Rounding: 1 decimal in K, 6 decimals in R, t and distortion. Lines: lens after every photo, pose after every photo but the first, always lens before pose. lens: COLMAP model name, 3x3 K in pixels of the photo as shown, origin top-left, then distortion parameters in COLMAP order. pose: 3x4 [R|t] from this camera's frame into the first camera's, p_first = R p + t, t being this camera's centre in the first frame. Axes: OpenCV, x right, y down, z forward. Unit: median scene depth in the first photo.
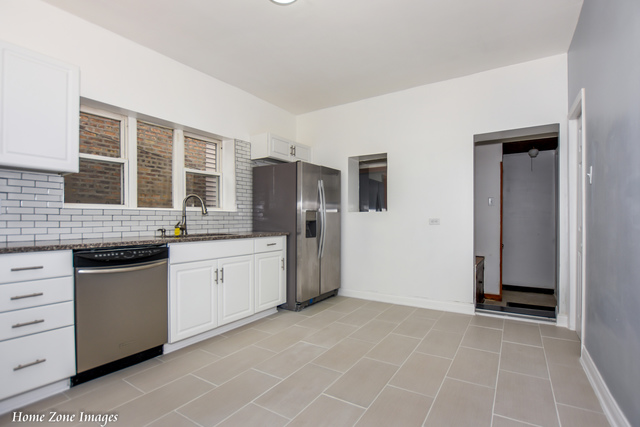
lens RADIAL K [[306.3, 0, 319.3], [0, 306.3, 217.6], [0, 0, 1]] dist [-0.040414, 0.000119]
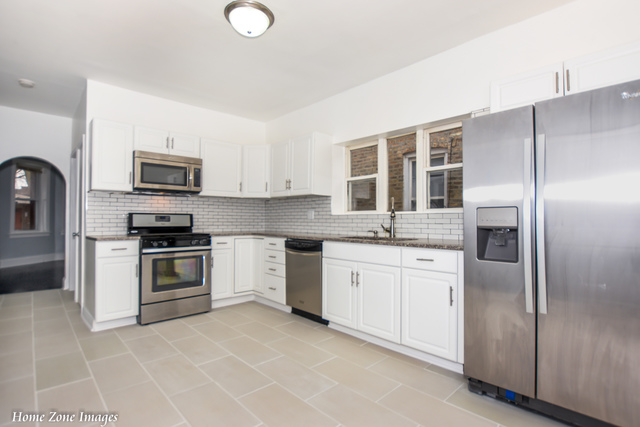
lens RADIAL K [[306.3, 0, 319.3], [0, 306.3, 217.6], [0, 0, 1]] dist [-0.040414, 0.000119]
pose [[-0.231765, -0.012941, -0.972686, 0.671697], [0.000091, 0.999911, -0.013324, 0.003649], [0.972772, -0.003176, -0.231743, 1.106629]]
